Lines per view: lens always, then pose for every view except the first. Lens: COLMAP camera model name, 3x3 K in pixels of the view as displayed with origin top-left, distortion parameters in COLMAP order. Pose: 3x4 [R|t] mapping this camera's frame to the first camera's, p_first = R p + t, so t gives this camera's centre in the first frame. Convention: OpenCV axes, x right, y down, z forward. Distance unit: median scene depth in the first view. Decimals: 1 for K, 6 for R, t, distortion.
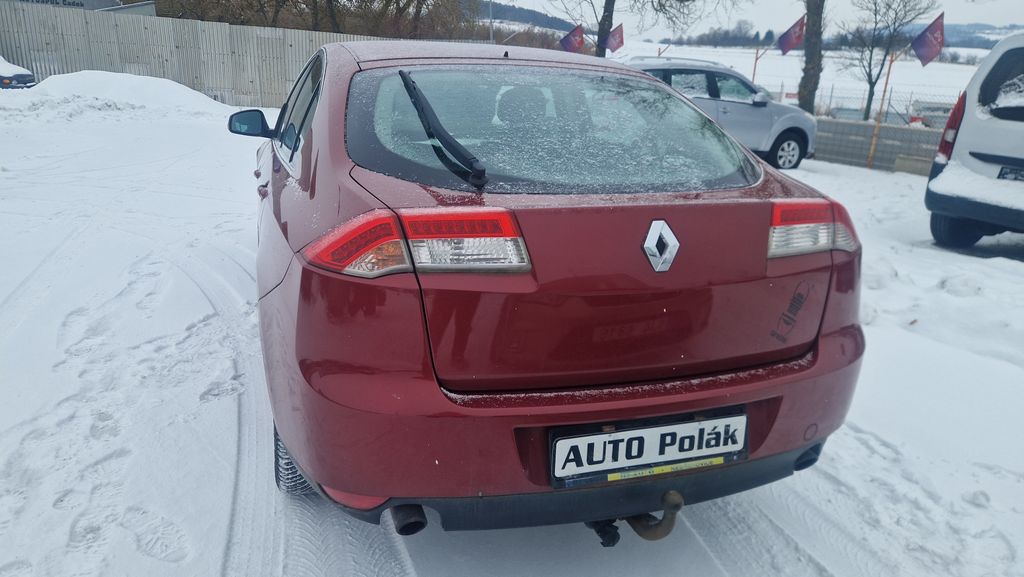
lens RADIAL K [[708.3, 0, 505.7], [0, 708.3, 285.5], [0, 0, 1]] dist [0.023966, -0.009328]
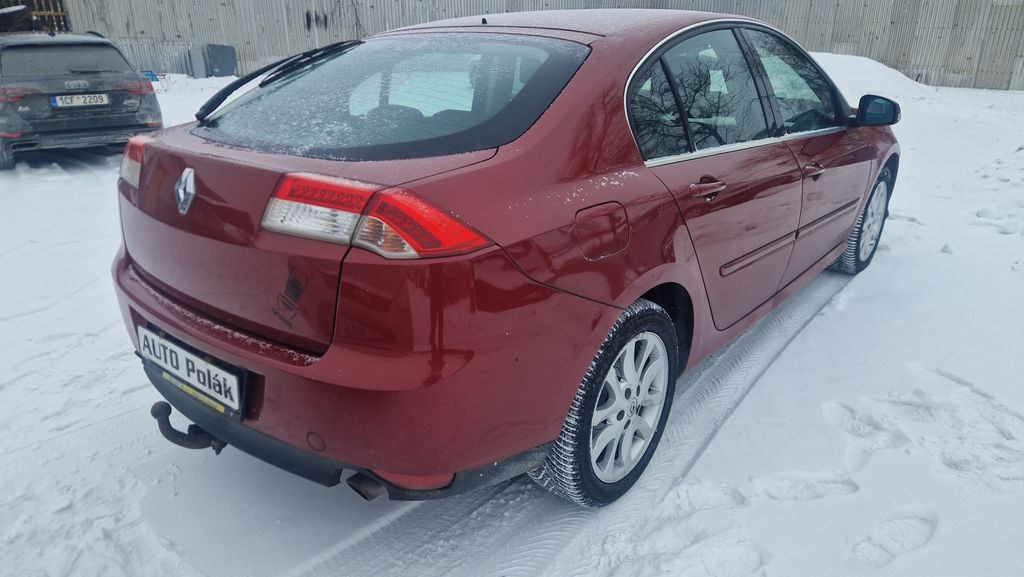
lens RADIAL K [[708.3, 0, 508.3], [0, 708.3, 292.4], [0, 0, 1]] dist [0.023966, -0.009328]
pose [[0.531053, 0.262817, -0.805549, 1.199100], [-0.235153, 0.959051, 0.157875, -0.166425], [0.814055, 0.105588, 0.571109, 0.655289]]
